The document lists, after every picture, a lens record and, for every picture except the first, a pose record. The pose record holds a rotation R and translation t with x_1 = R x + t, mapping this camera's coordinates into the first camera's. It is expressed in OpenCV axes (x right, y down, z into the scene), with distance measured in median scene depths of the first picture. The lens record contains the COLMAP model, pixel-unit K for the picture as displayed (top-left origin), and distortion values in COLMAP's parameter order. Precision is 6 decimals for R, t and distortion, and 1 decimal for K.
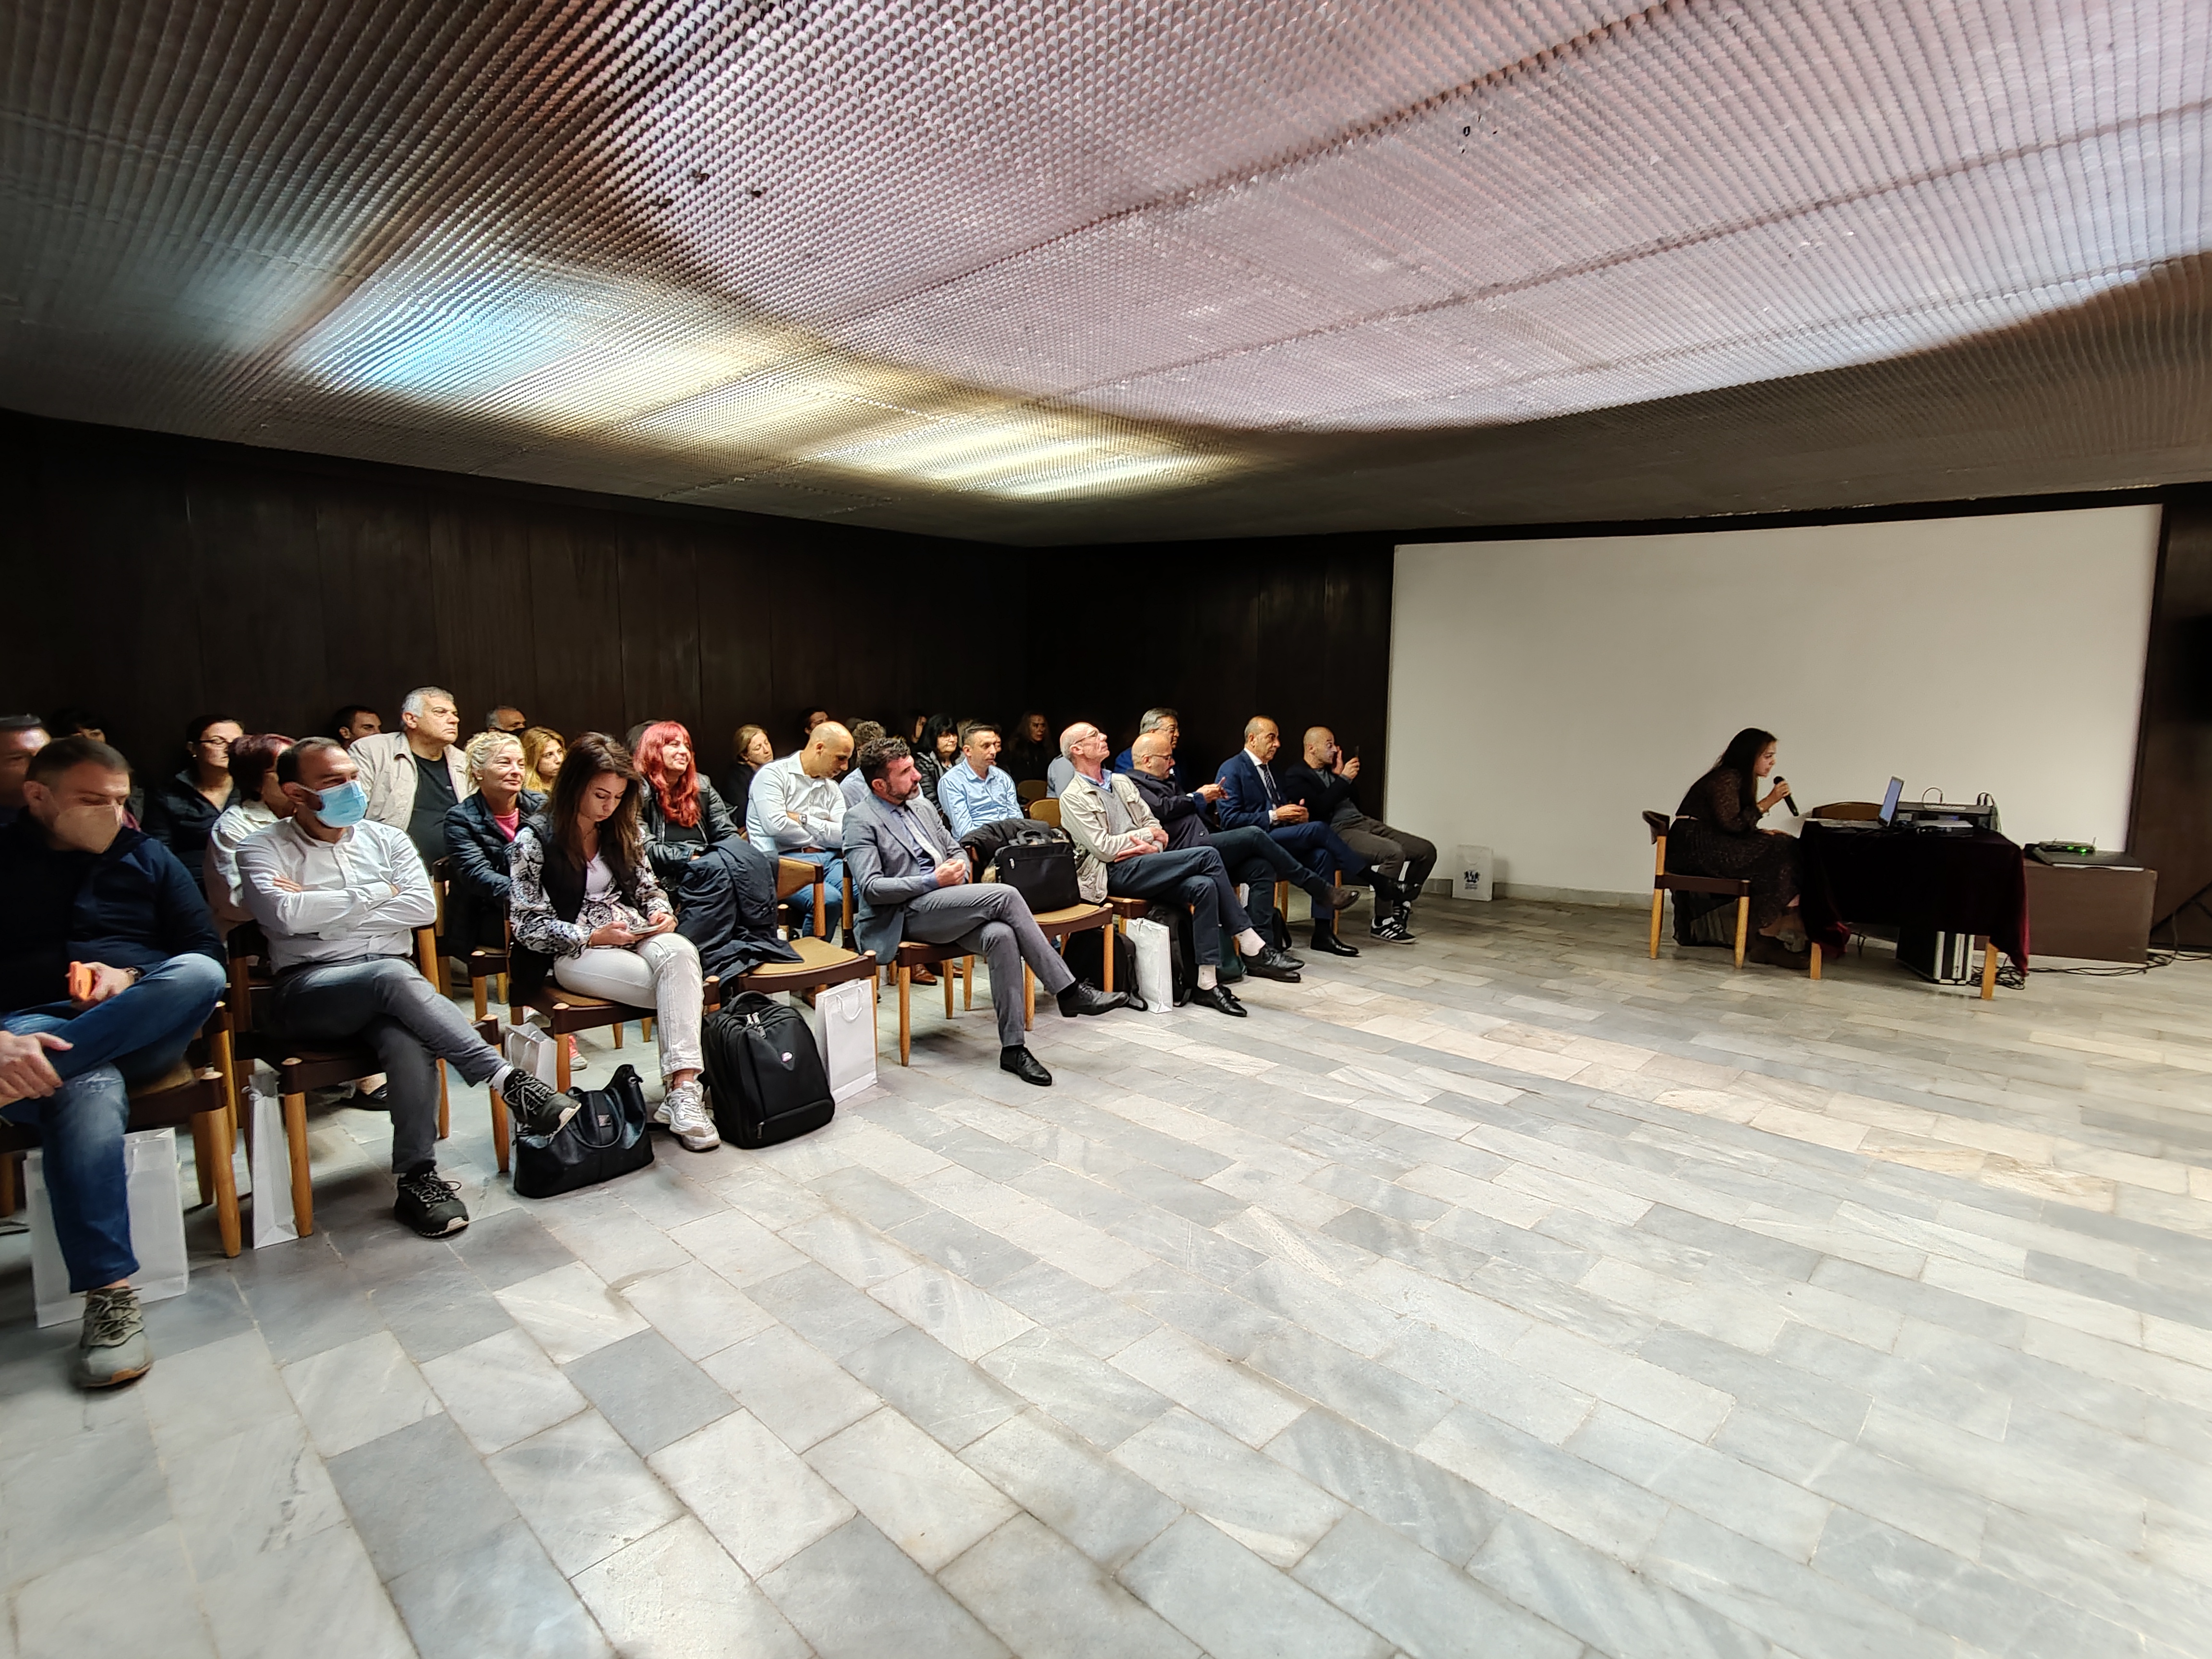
lens RADIAL K [[1101.4, 0, 1109.8], [0, 1101.4, 839.3], [0, 0, 1]] dist [-0.006462, 0.007029]
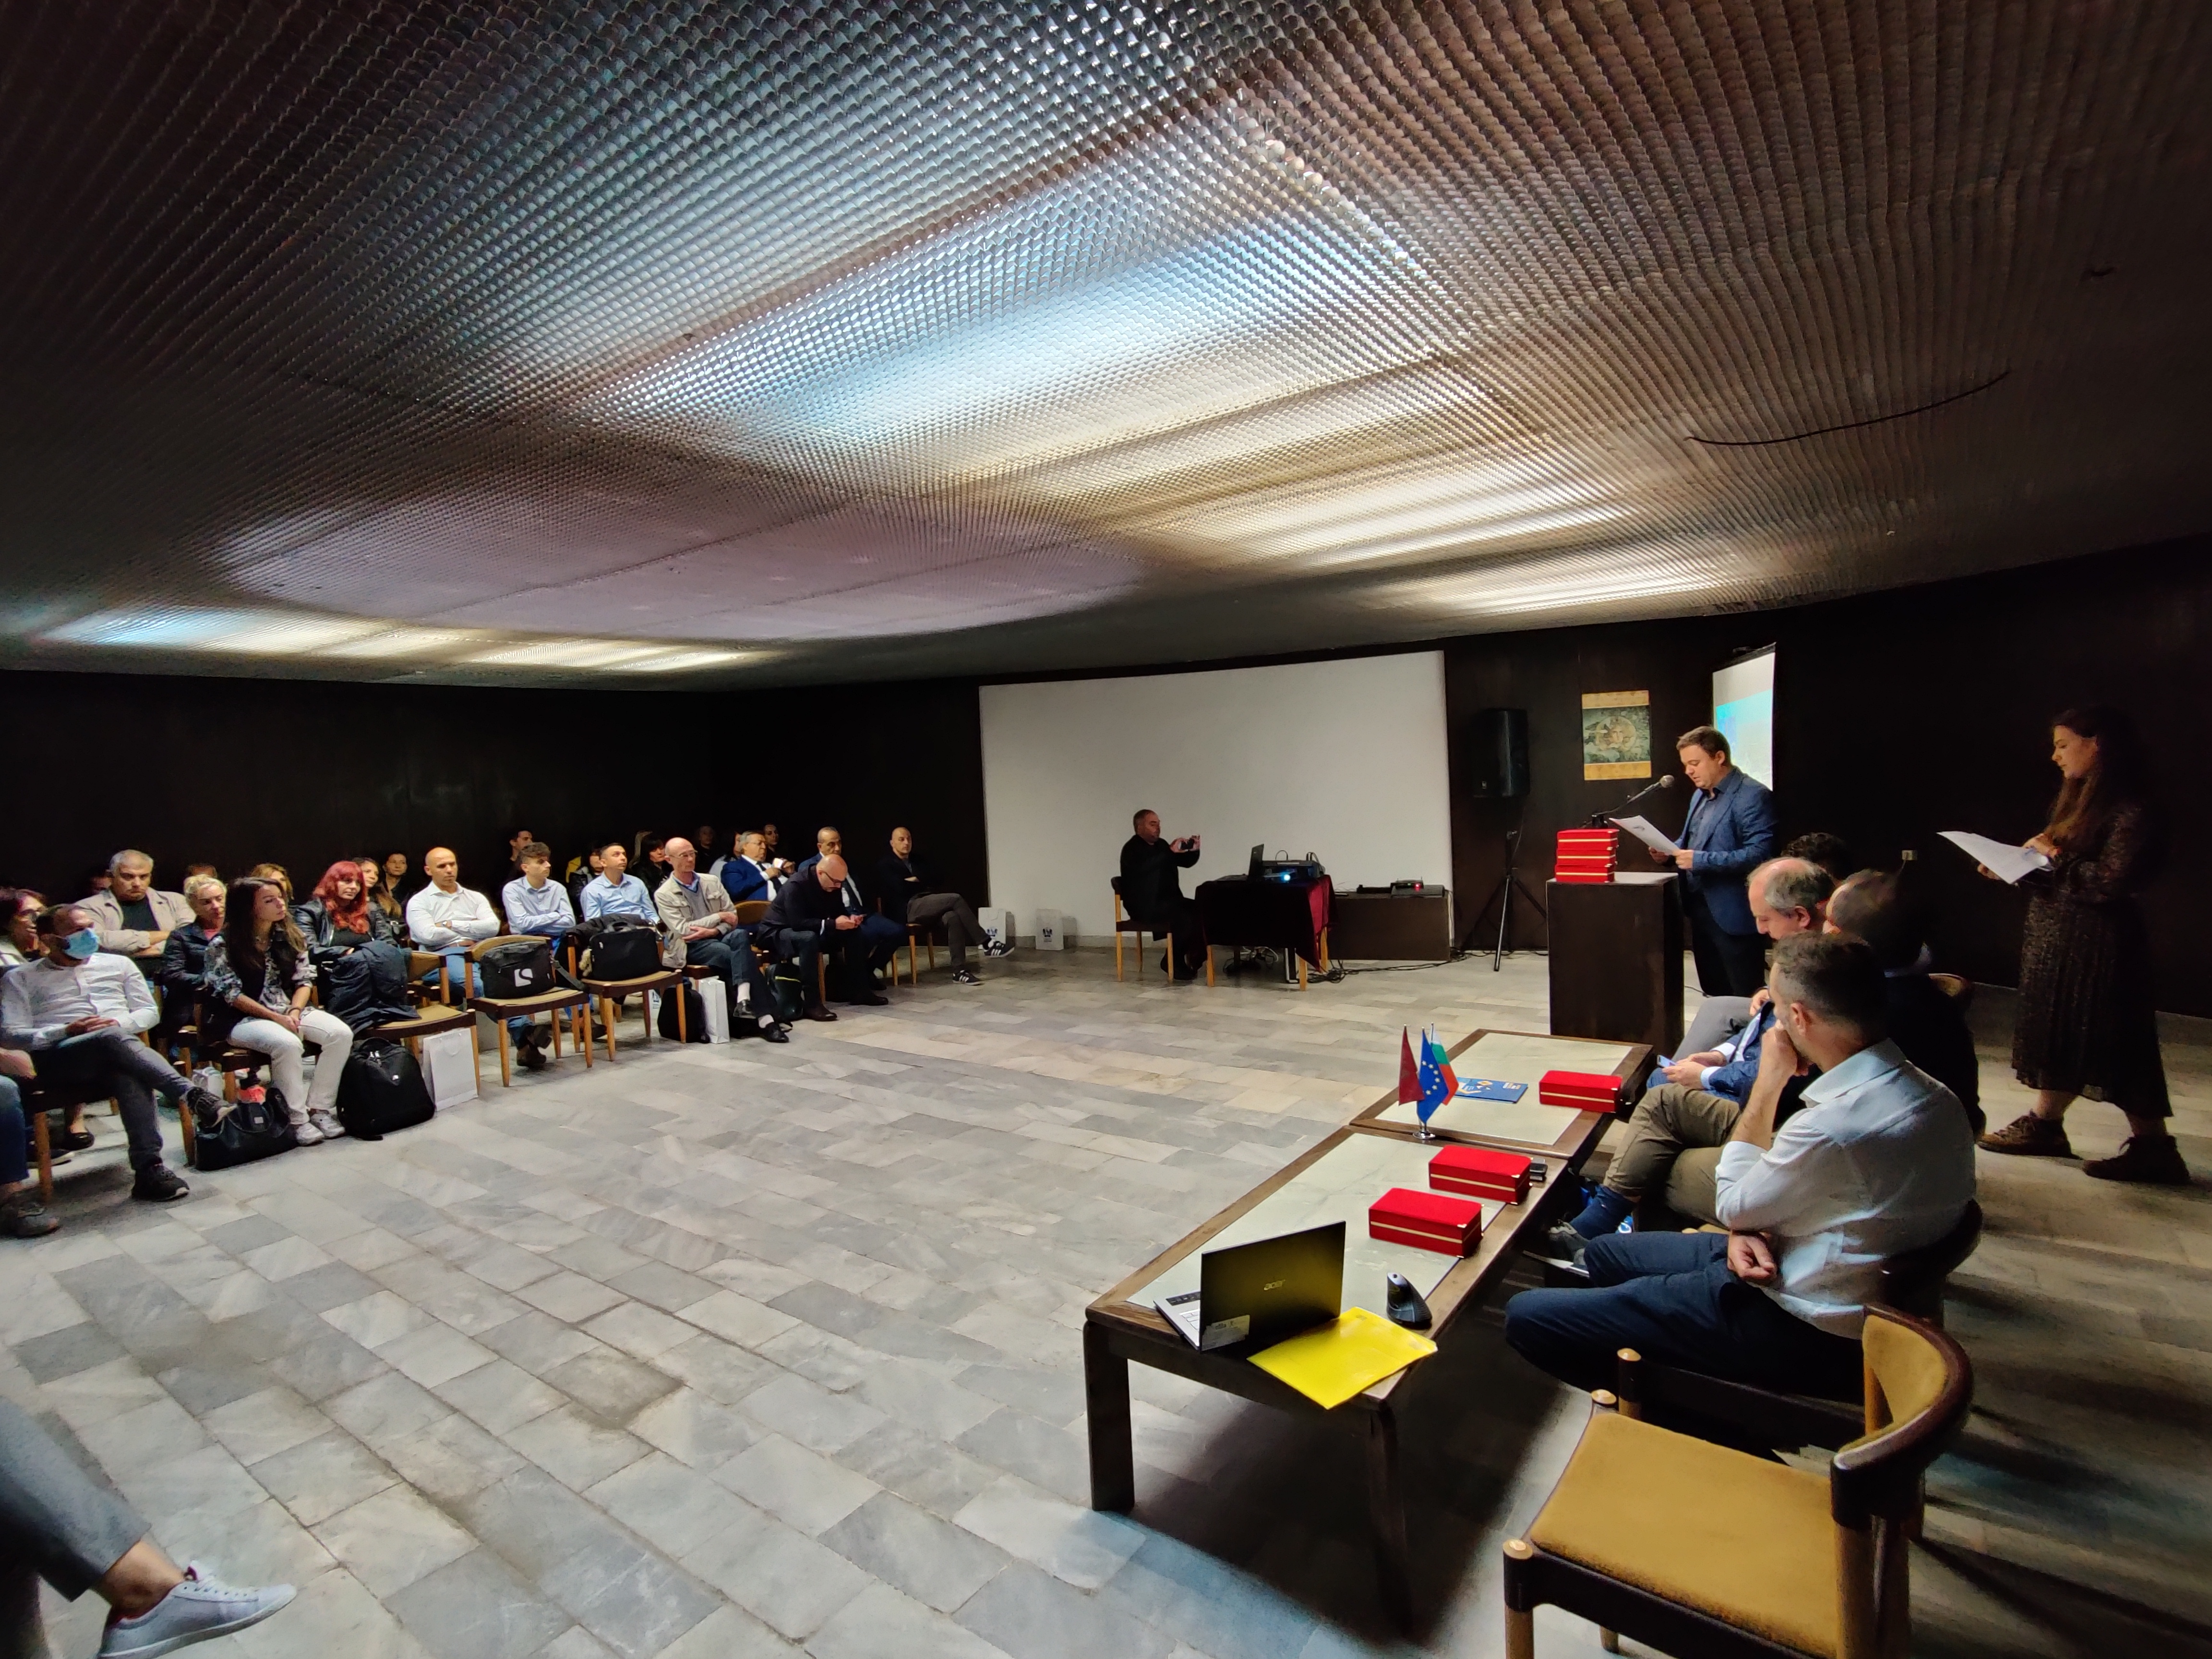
lens RADIAL K [[1101.4, 0, 1109.1], [0, 1101.4, 834.4], [0, 0, 1]] dist [-0.006462, 0.007029]
pose [[0.990911, -0.059151, 0.120819, 0.493598], [0.068099, 0.995126, -0.071325, 0.031414], [-0.116011, 0.078905, 0.990109, -0.627312]]
